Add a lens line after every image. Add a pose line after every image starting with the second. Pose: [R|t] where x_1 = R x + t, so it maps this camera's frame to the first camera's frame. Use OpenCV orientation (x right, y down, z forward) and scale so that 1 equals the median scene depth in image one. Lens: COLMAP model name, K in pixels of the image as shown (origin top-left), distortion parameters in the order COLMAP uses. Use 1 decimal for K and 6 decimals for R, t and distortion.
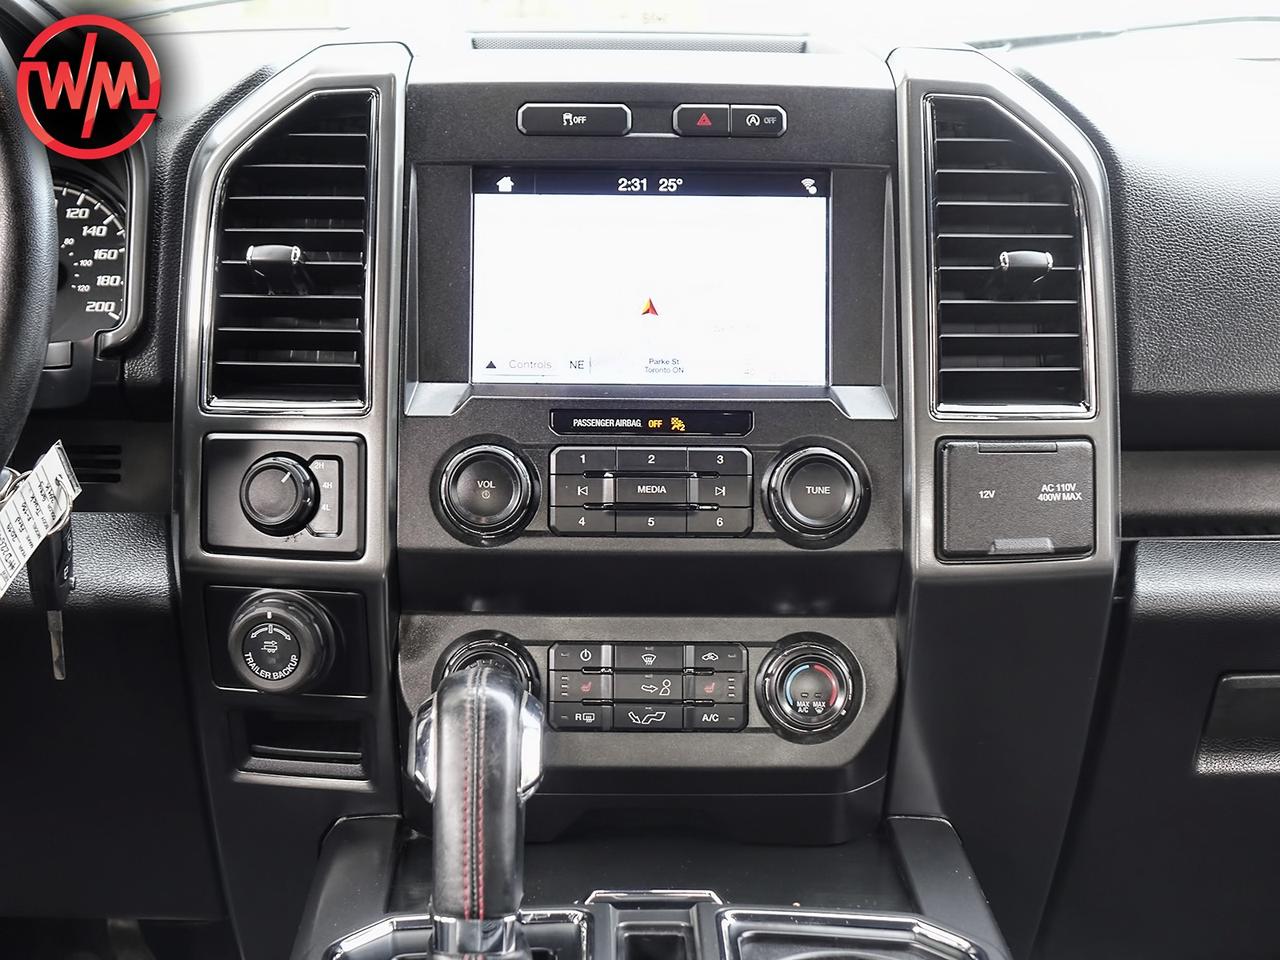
lens RADIAL K [[2296.8, 0, 640.0], [0, 2296.8, 480.0], [0, 0, 1]] dist [-0.005898, 0.061164]
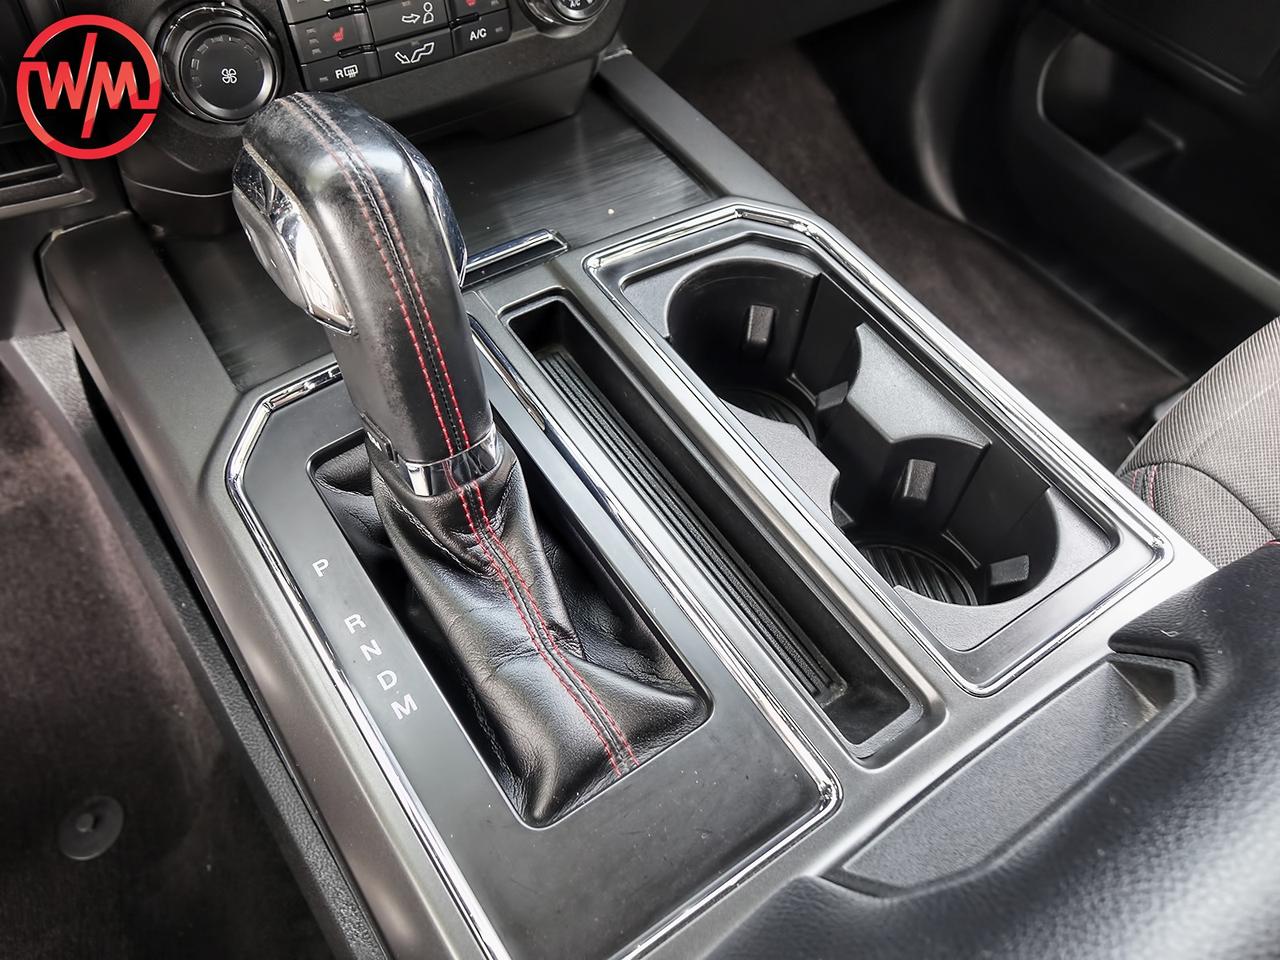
lens RADIAL K [[977.0, 0, 640.0], [0, 977.0, 480.0], [0, 0, 1]] dist [-0.000064, -0.005784]
pose [[0.833176, -0.418475, 0.361520, -0.126214], [0.054198, 0.712377, 0.699701, -0.035156], [-0.550345, -0.563381, 0.616216, 0.632609]]
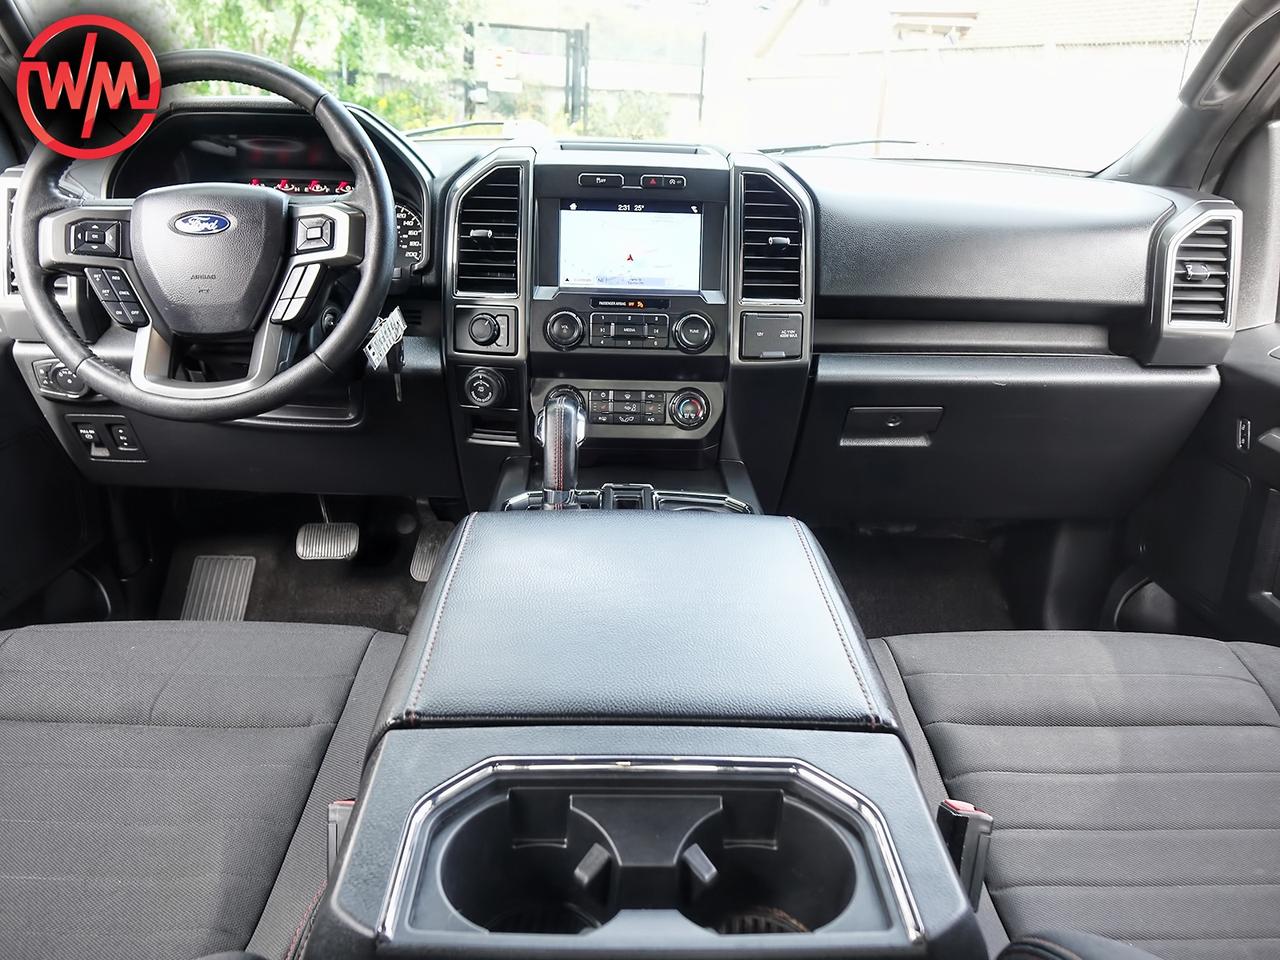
lens RADIAL K [[977.0, 0, 640.0], [0, 977.0, 480.0], [0, 0, 1]] dist [-0.000064, -0.005784]
pose [[0.999860, 0.015254, 0.006945, 0.011547], [-0.016091, 0.989577, 0.143100, 0.013188], [-0.004690, -0.143191, 0.989684, -0.101020]]
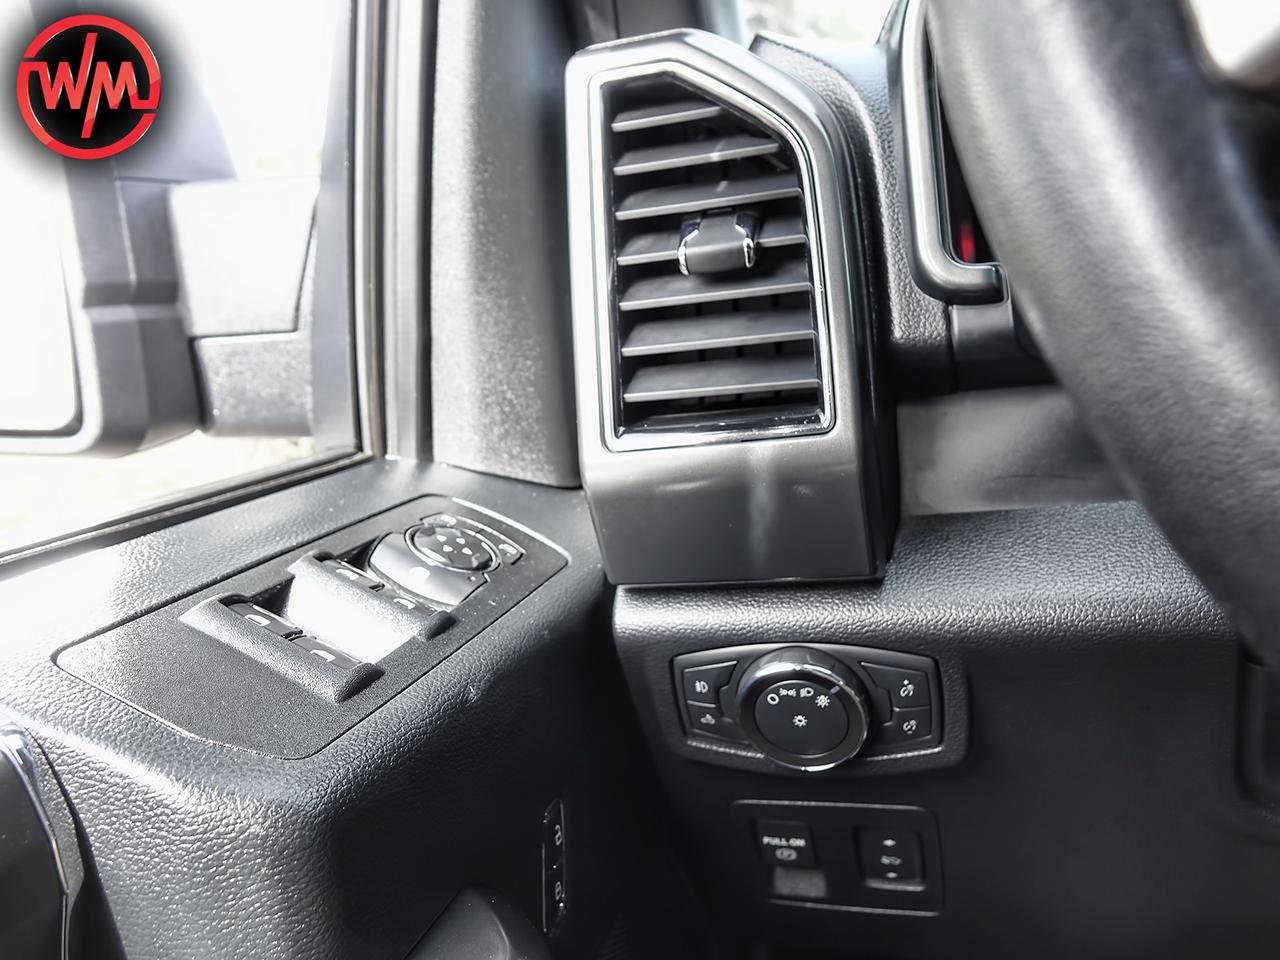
lens RADIAL K [[977.0, 0, 640.0], [0, 977.0, 480.0], [0, 0, 1]] dist [-0.000064, -0.005784]
pose [[0.944644, -0.074476, -0.319534, -0.573075], [0.072392, 0.997206, -0.018412, -0.003655], [0.320012, -0.005739, 0.947396, 0.703014]]
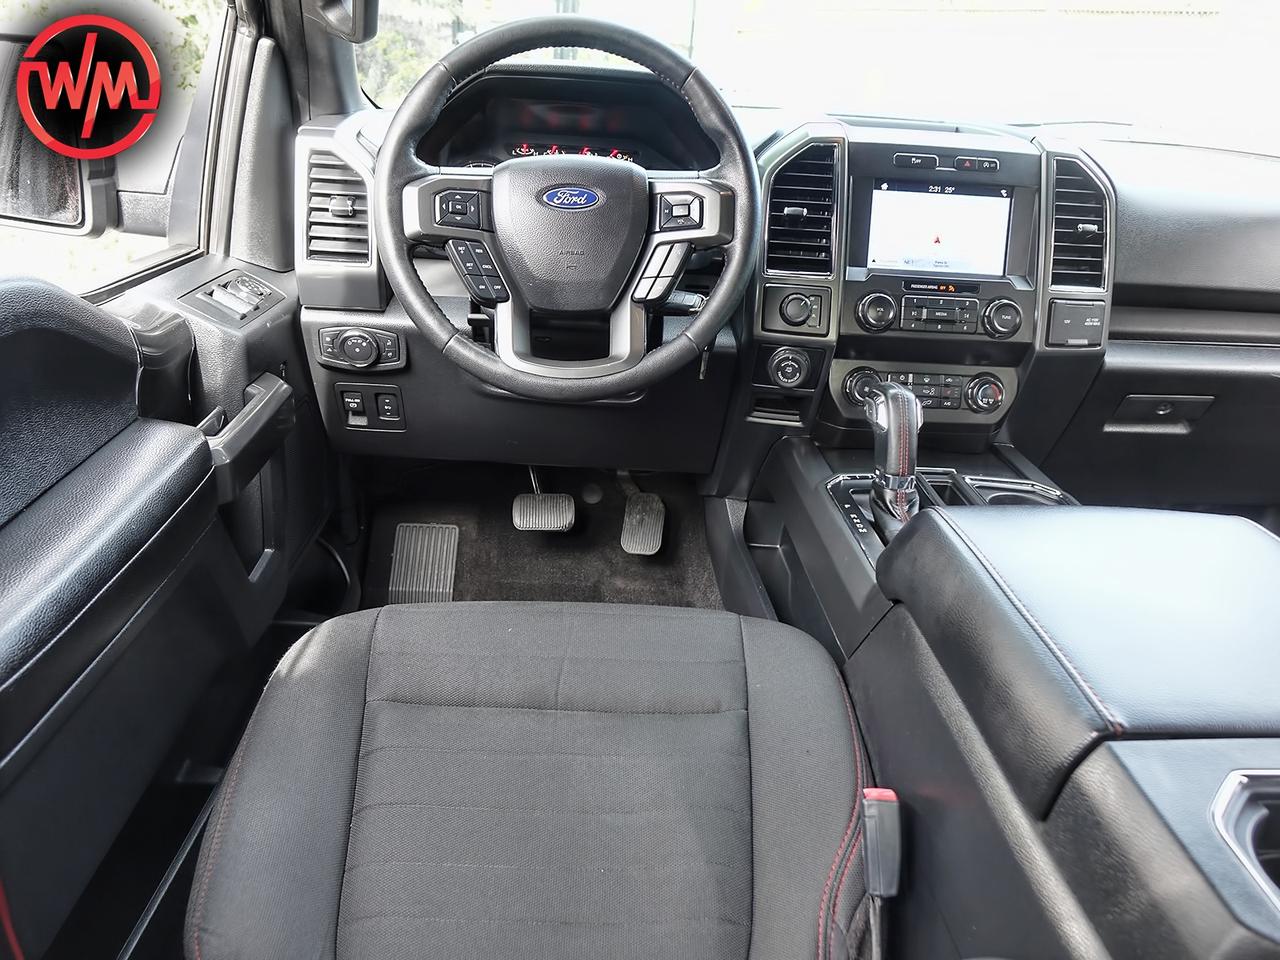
lens RADIAL K [[977.0, 0, 640.0], [0, 977.0, 480.0], [0, 0, 1]] dist [-0.000064, -0.005784]
pose [[0.998016, 0.034098, 0.052920, -0.371084], [-0.043486, 0.981231, 0.187868, -0.004261], [-0.045521, -0.189797, 0.980768, -0.084258]]
